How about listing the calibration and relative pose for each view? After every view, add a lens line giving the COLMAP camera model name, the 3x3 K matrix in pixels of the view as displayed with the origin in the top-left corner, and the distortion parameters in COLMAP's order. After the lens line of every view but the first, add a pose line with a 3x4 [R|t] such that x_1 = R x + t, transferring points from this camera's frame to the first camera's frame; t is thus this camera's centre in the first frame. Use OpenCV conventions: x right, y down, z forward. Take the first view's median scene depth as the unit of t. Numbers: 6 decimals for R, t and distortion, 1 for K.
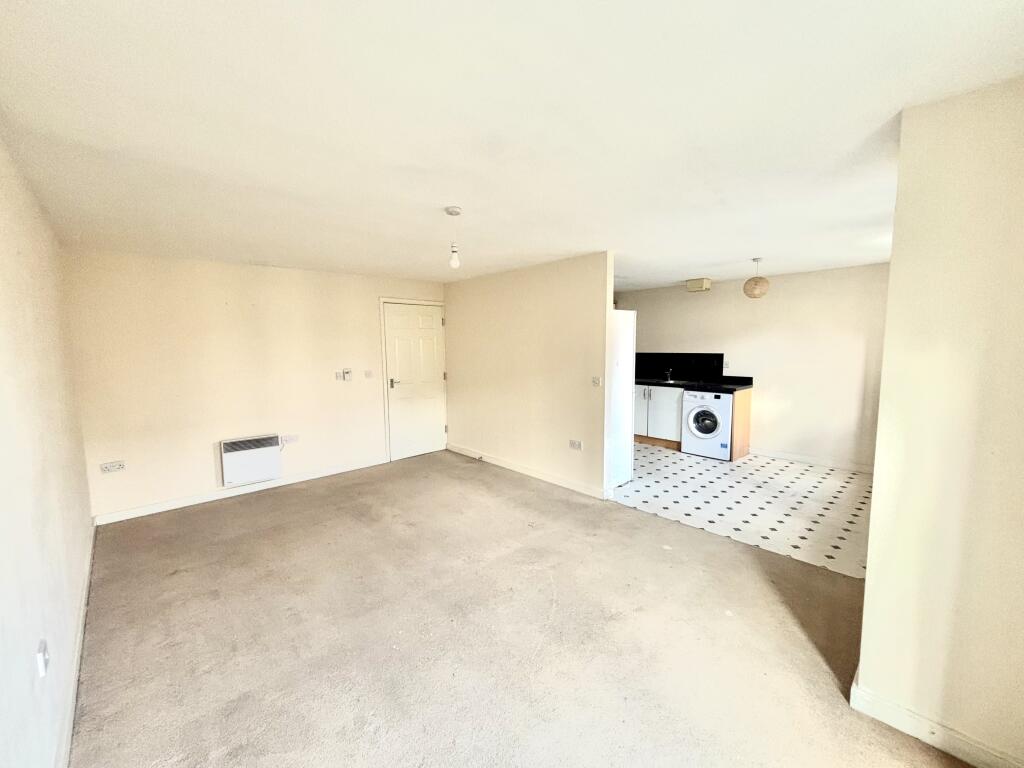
lens RADIAL K [[417.5, 0, 512.0], [0, 417.5, 384.0], [0, 0, 1]] dist [-0.000613, -0.000355]
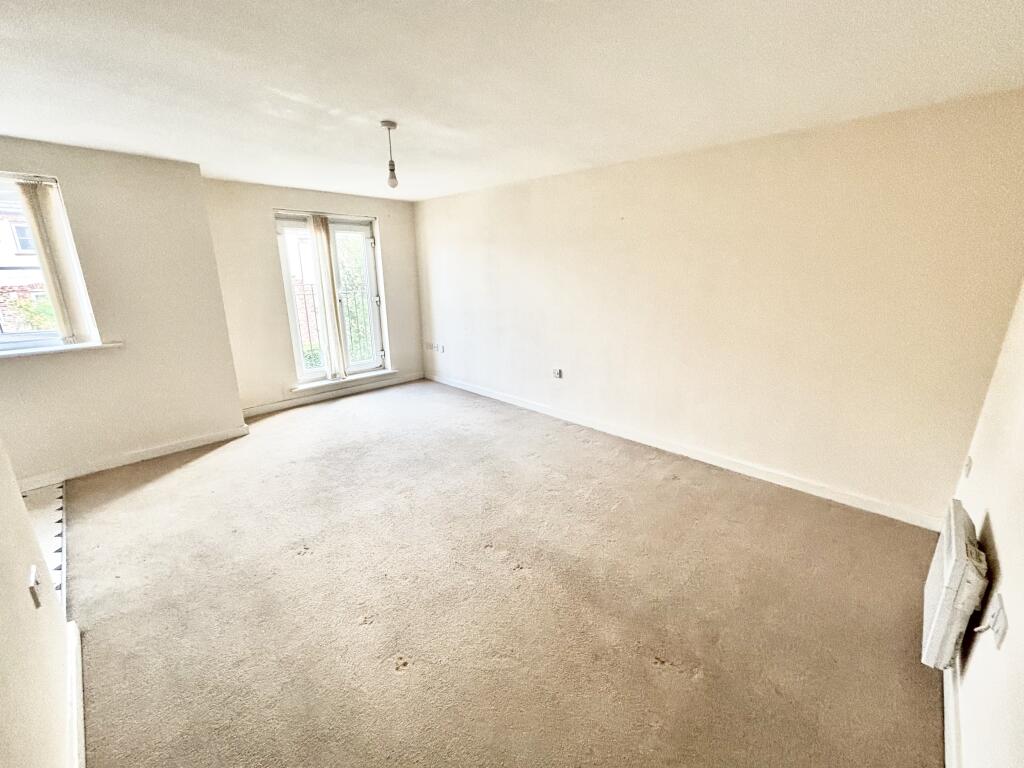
lens RADIAL K [[417.5, 0, 512.0], [0, 417.5, 384.0], [0, 0, 1]] dist [-0.000613, -0.000355]
pose [[-0.999226, 0.026253, -0.029303, -0.326385], [0.013684, 0.930206, 0.366783, -0.174435], [0.036887, 0.366098, -0.929845, 1.836784]]
